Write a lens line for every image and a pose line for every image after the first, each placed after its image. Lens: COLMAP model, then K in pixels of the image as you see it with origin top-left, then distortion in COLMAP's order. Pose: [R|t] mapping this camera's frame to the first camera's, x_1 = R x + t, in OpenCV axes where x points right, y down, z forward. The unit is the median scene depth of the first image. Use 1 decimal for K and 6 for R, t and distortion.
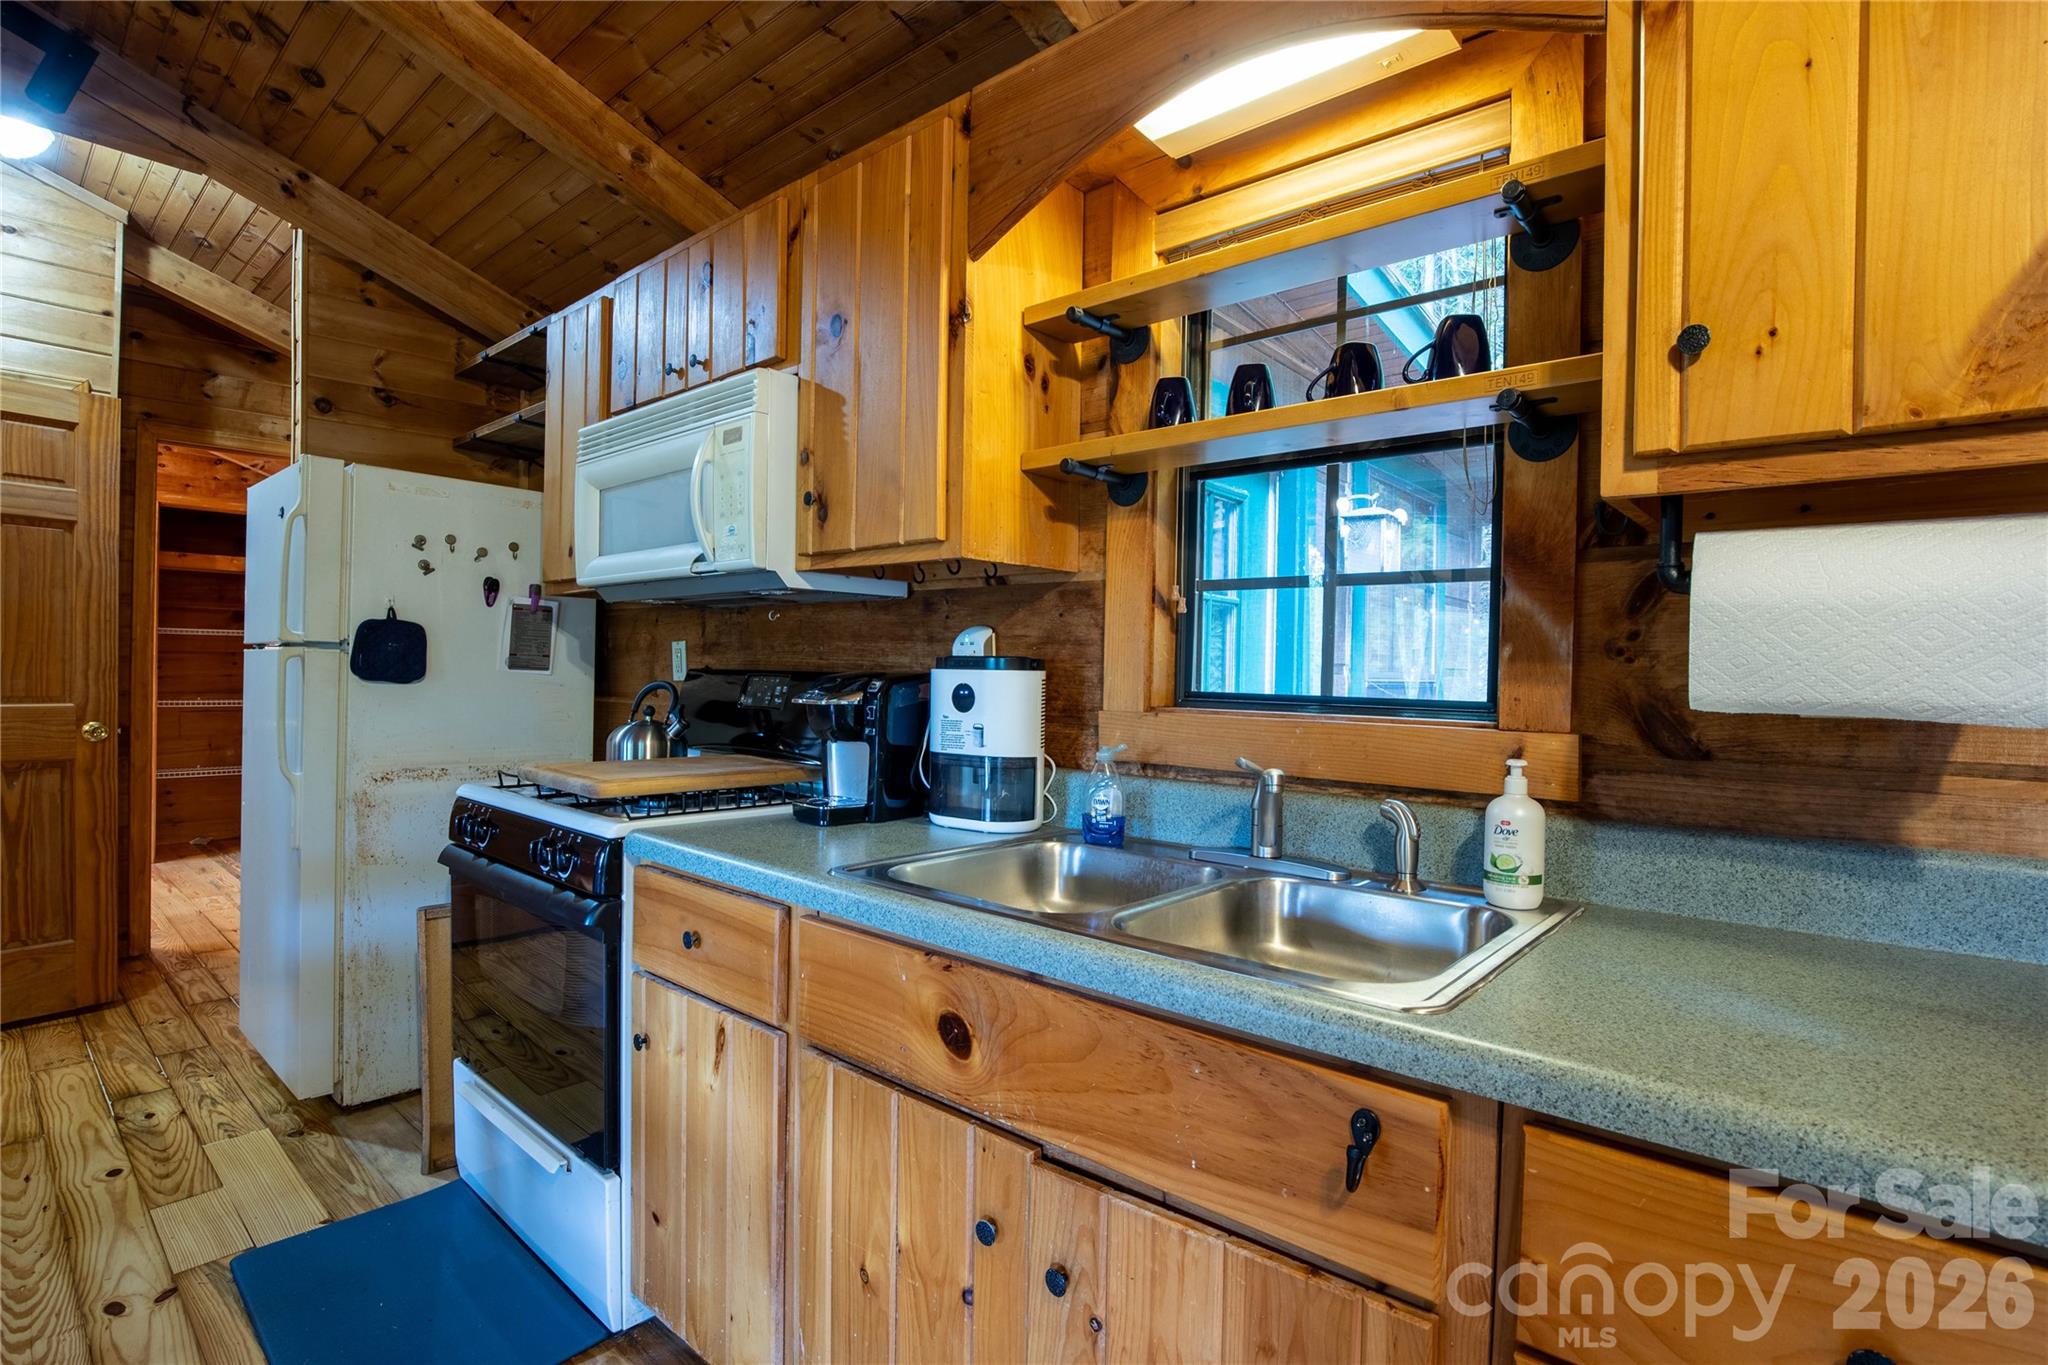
lens RADIAL K [[975.7, 0, 1030.4], [0, 975.7, 683.5], [0, 0, 1]] dist [-0.034747, 0.006919]
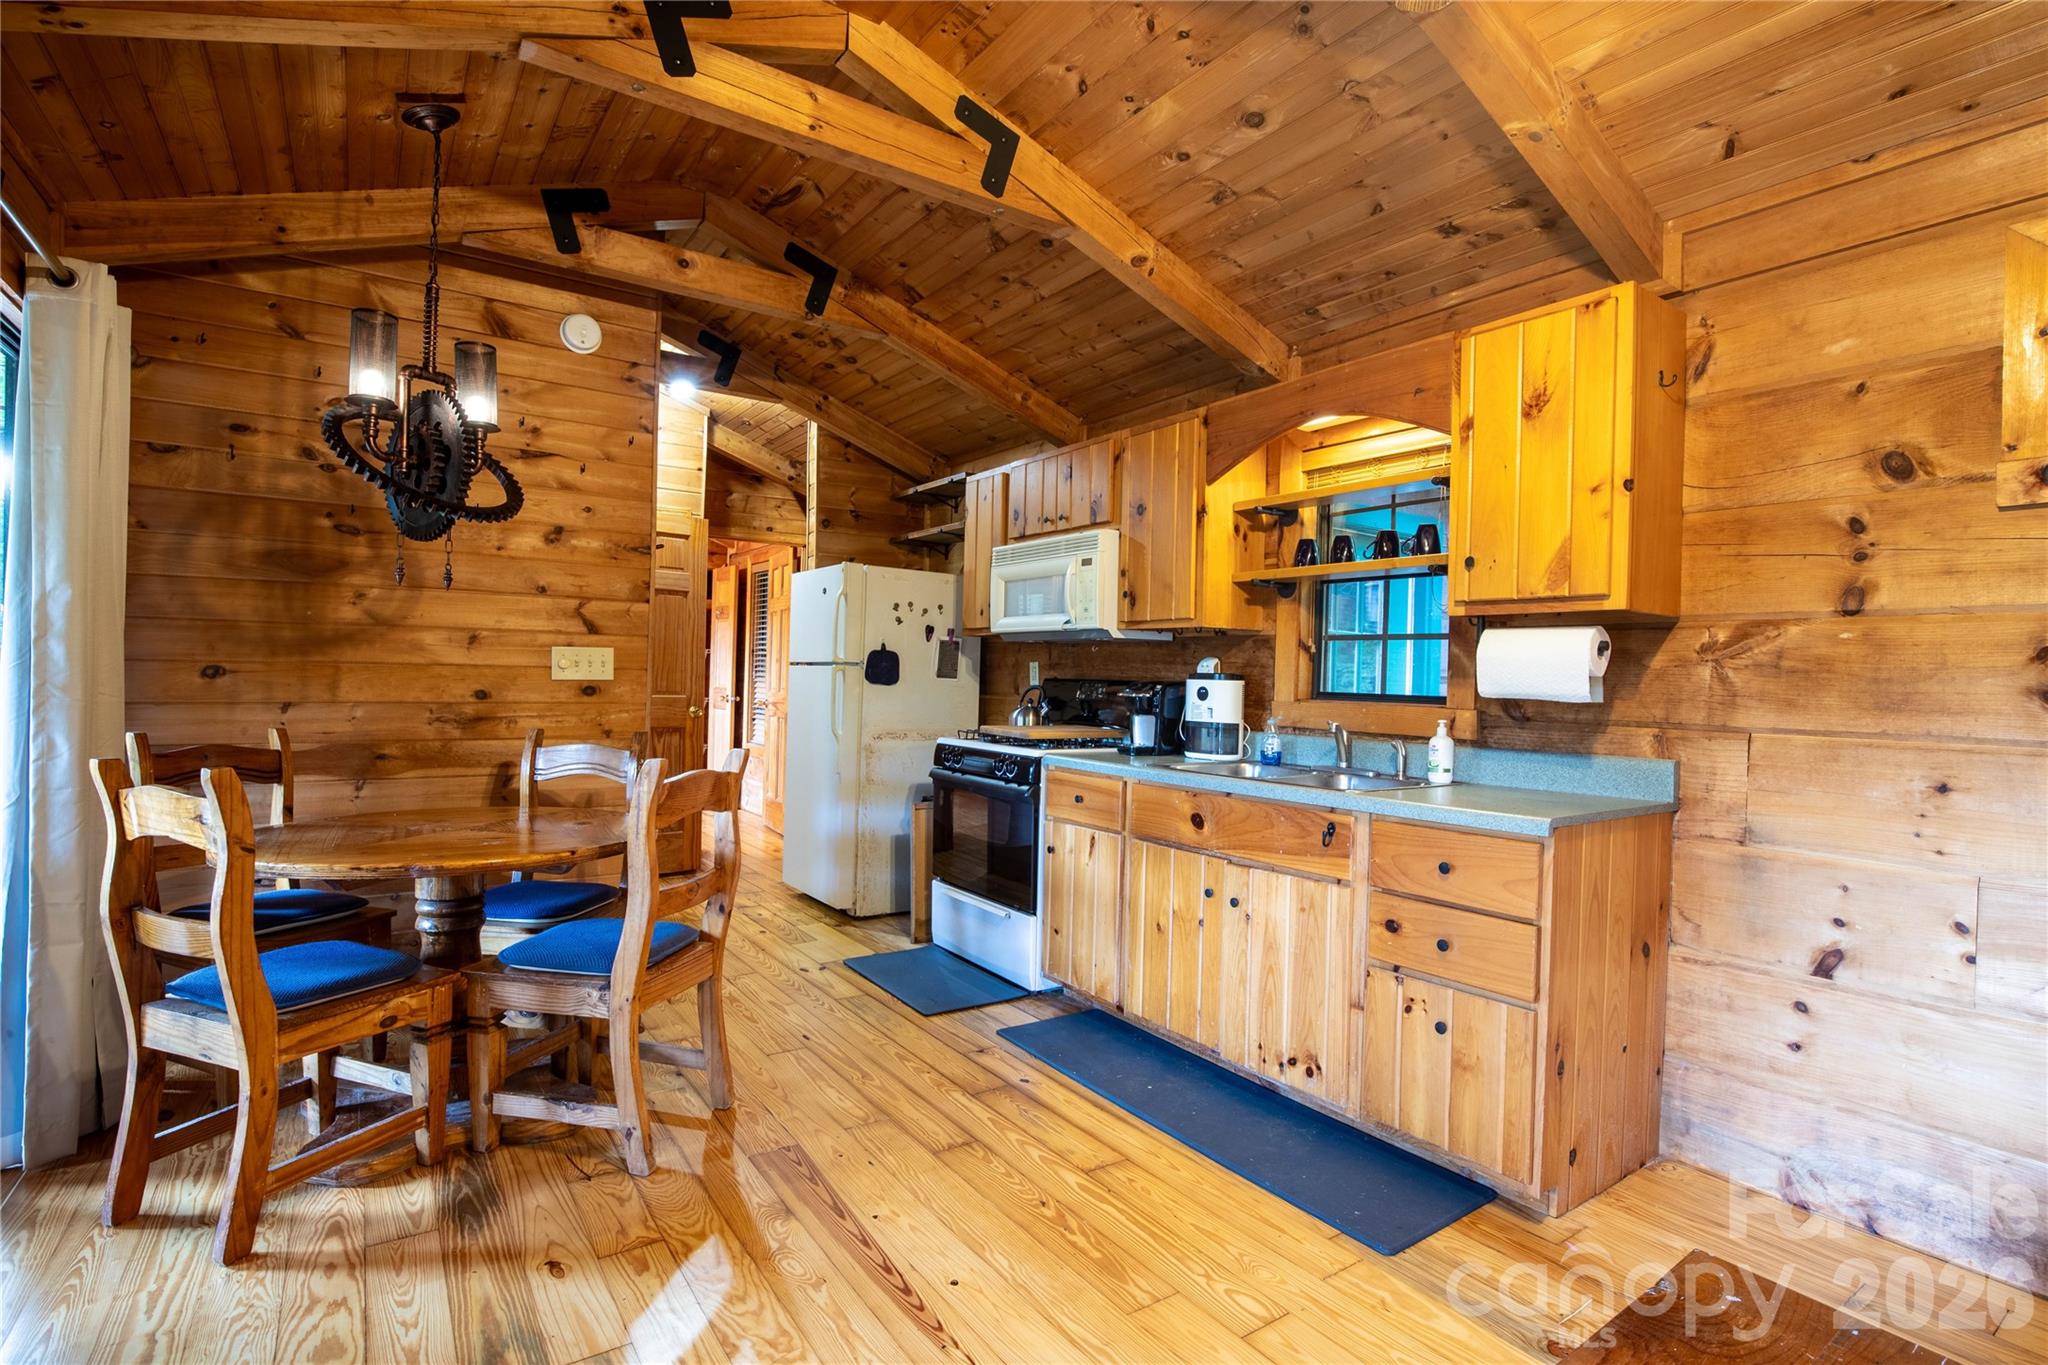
lens RADIAL K [[975.7, 0, 1030.4], [0, 975.7, 683.5], [0, 0, 1]] dist [-0.034747, 0.006919]
pose [[0.969845, 0.007599, -0.243604, 0.073883], [-0.010099, 0.999908, -0.009016, 0.014757], [0.243513, 0.011205, 0.969833, -1.004821]]
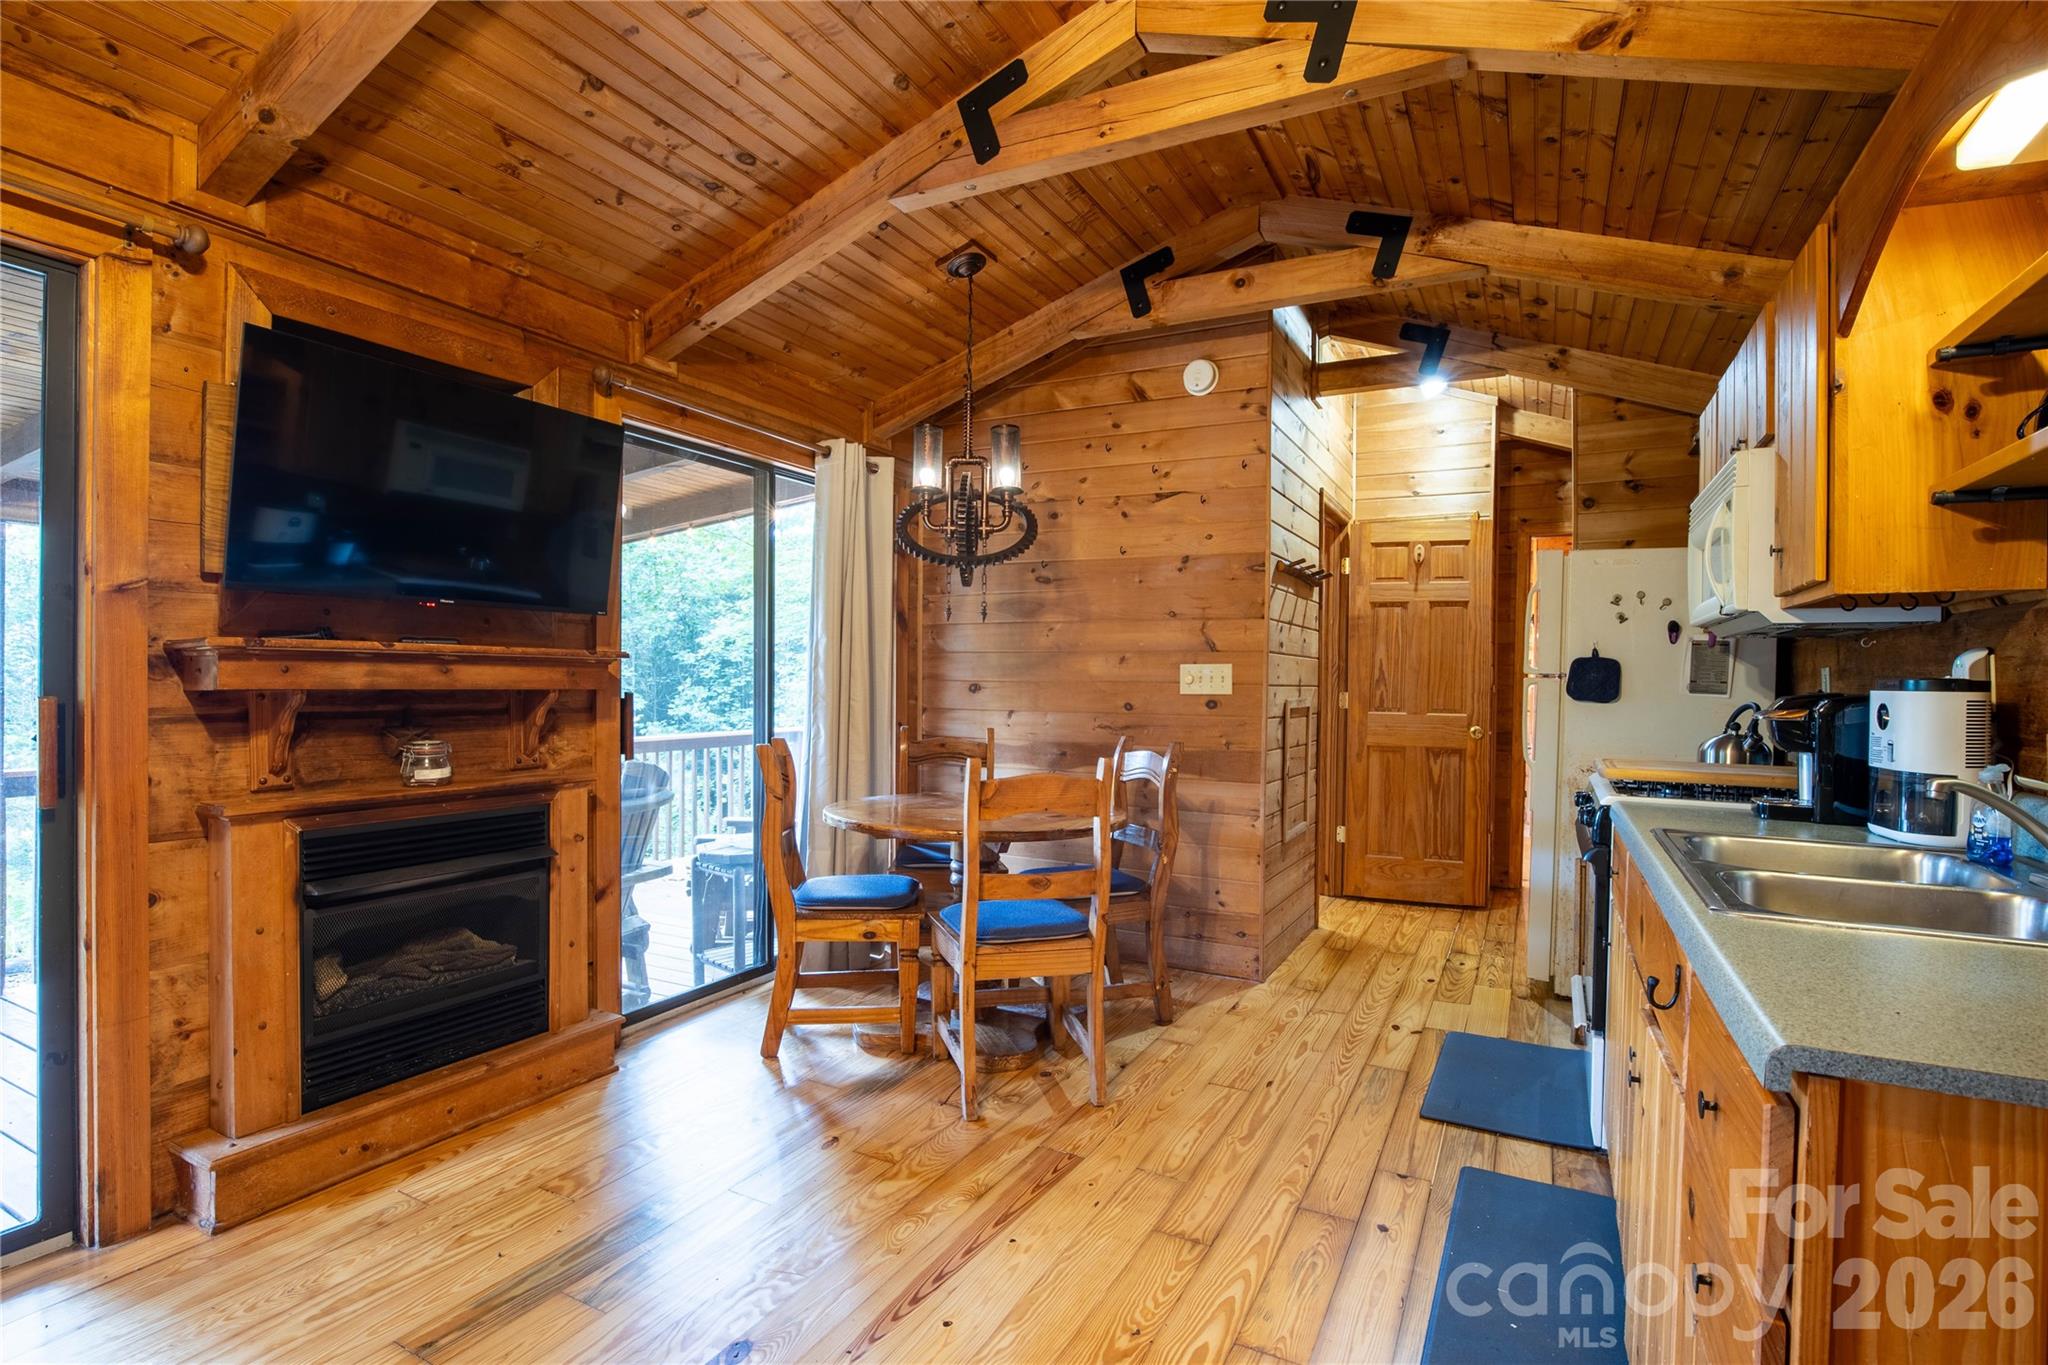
lens RADIAL K [[975.7, 0, 1030.4], [0, 975.7, 683.5], [0, 0, 1]] dist [-0.034747, 0.006919]
pose [[0.233258, -0.008087, -0.972381, 0.718495], [-0.021937, 0.999667, -0.013577, 0.012575], [0.972167, 0.024498, 0.233003, -0.177404]]
